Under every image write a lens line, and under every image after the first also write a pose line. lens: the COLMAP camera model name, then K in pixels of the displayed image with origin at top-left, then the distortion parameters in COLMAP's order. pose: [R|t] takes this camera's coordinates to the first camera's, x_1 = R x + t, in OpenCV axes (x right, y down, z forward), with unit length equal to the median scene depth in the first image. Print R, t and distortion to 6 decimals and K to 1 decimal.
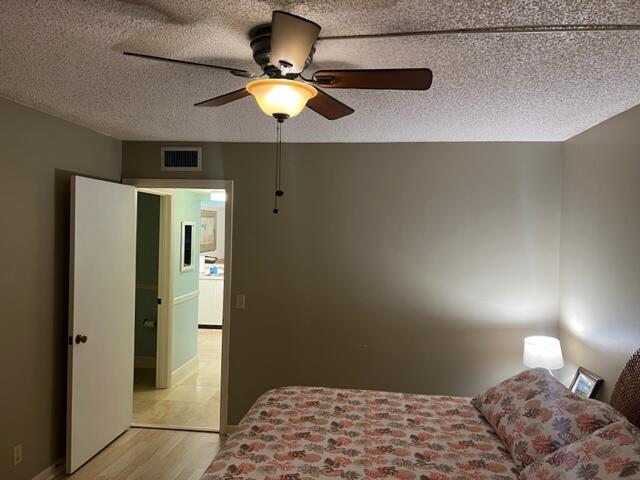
lens RADIAL K [[483.0, 0, 320.6], [0, 483.0, 239.5], [0, 0, 1]] dist [0.041116, -0.039831]
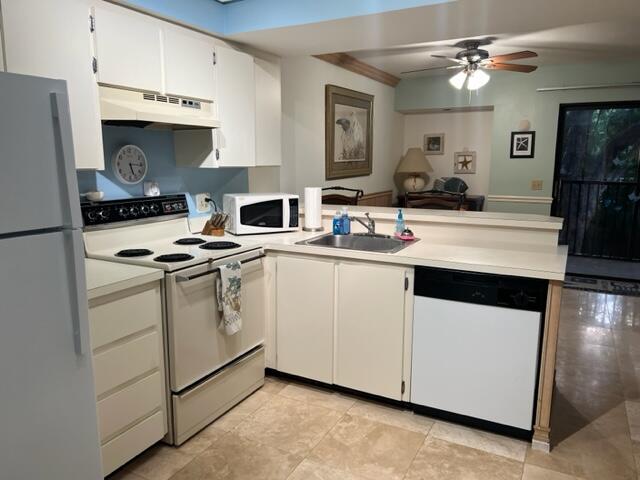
lens RADIAL K [[483.0, 0, 320.2], [0, 483.0, 238.1], [0, 0, 1]] dist [0.041116, -0.039831]
pose [[0.933421, 0.038200, -0.356743, -0.092247], [0.009677, 0.991274, 0.131465, 0.022299], [0.358652, -0.126165, 0.924906, 0.565907]]
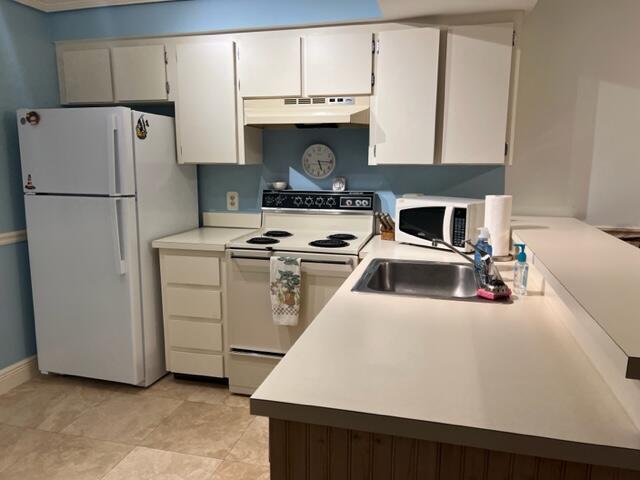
lens RADIAL K [[483.0, 0, 320.9], [0, 483.0, 243.3], [0, 0, 1]] dist [0.041116, -0.039831]
pose [[-0.125997, 0.142825, -0.981695, 0.020254], [-0.029870, 0.988587, 0.147662, 0.022314], [0.991581, 0.047928, -0.120293, 0.822362]]
